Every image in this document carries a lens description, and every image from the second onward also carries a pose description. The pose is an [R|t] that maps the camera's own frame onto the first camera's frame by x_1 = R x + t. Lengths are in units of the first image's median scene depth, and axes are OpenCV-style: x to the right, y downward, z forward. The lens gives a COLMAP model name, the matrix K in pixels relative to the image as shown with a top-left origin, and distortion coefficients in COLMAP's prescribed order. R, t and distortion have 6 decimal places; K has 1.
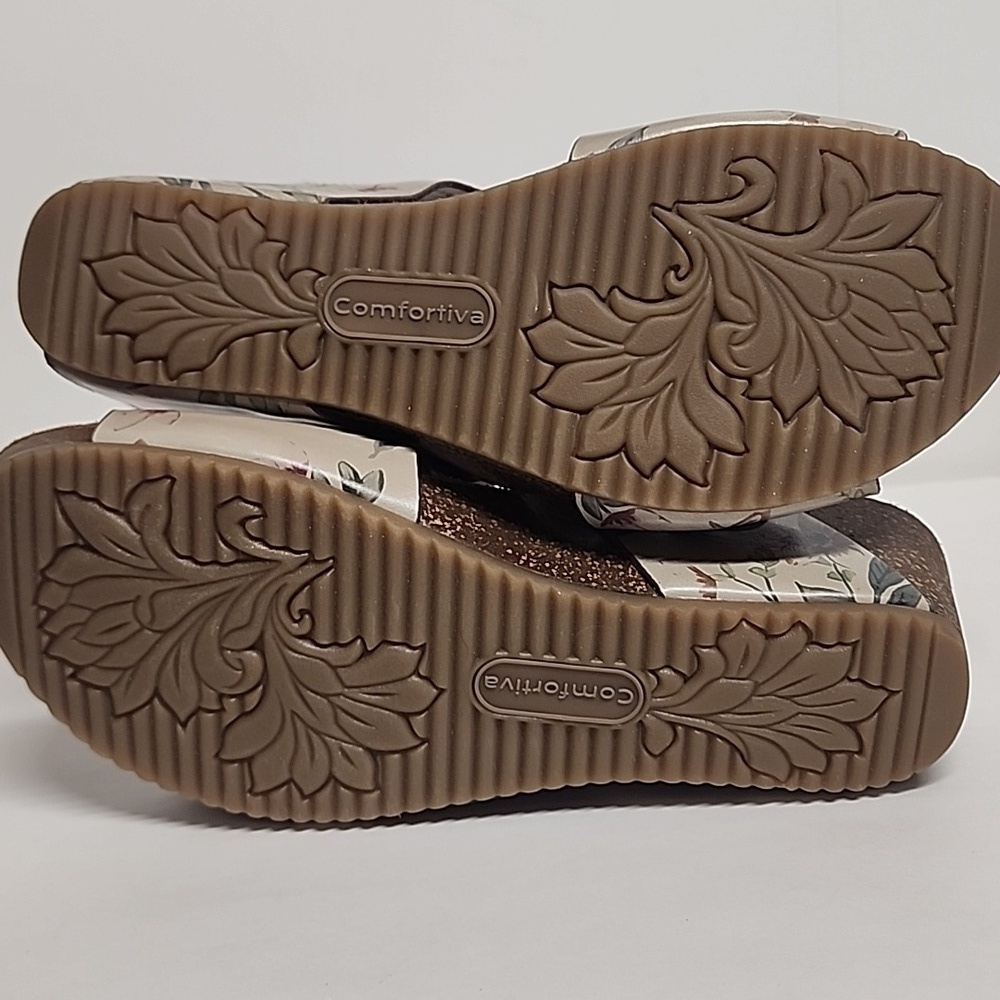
lens RADIAL K [[1458.1, 0, 500.0], [0, 1458.1, 500.0], [0, 0, 1]] dist [0.120234, -0.493201]
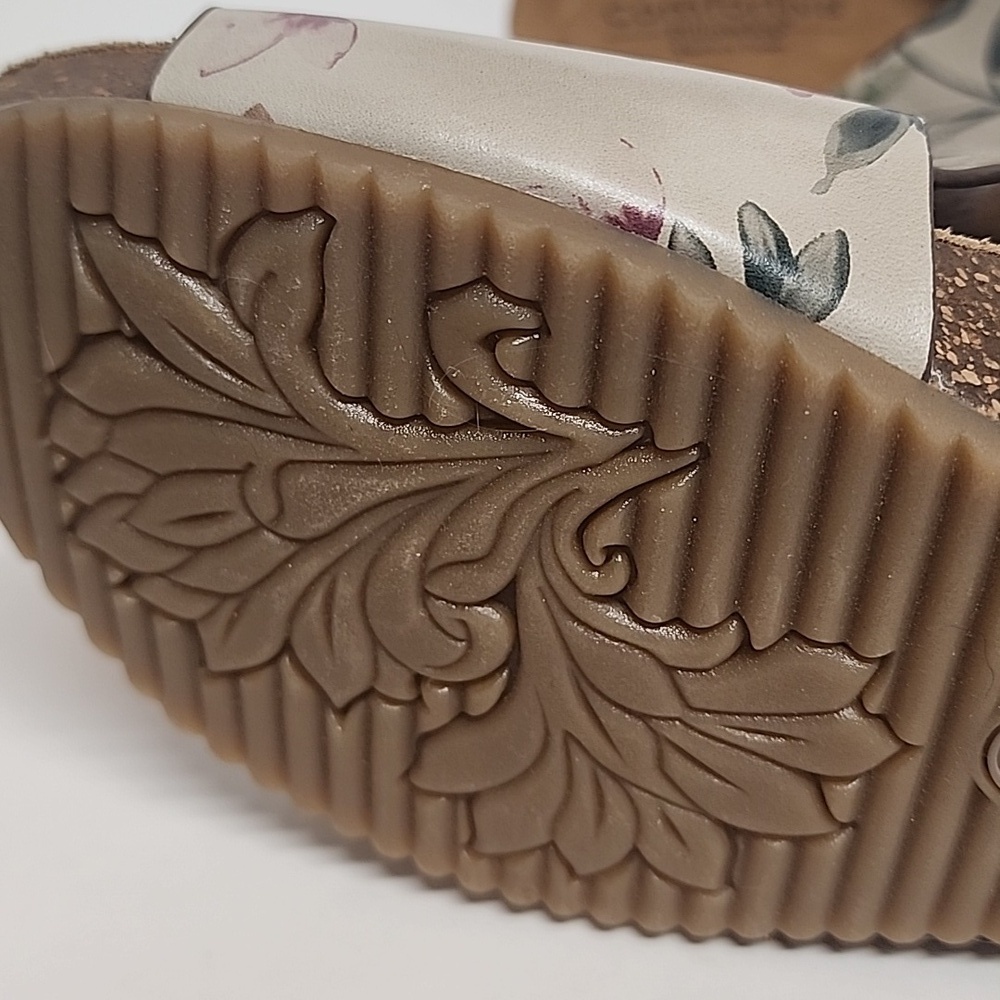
lens RADIAL K [[1458.1, 0, 500.0], [0, 1458.1, 500.0], [0, 0, 1]] dist [0.120234, -0.493201]
pose [[0.986144, 0.111632, -0.122715, -0.114931], [-0.069582, 0.949841, 0.304895, -0.065345], [0.150595, -0.292131, 0.944447, 0.585441]]
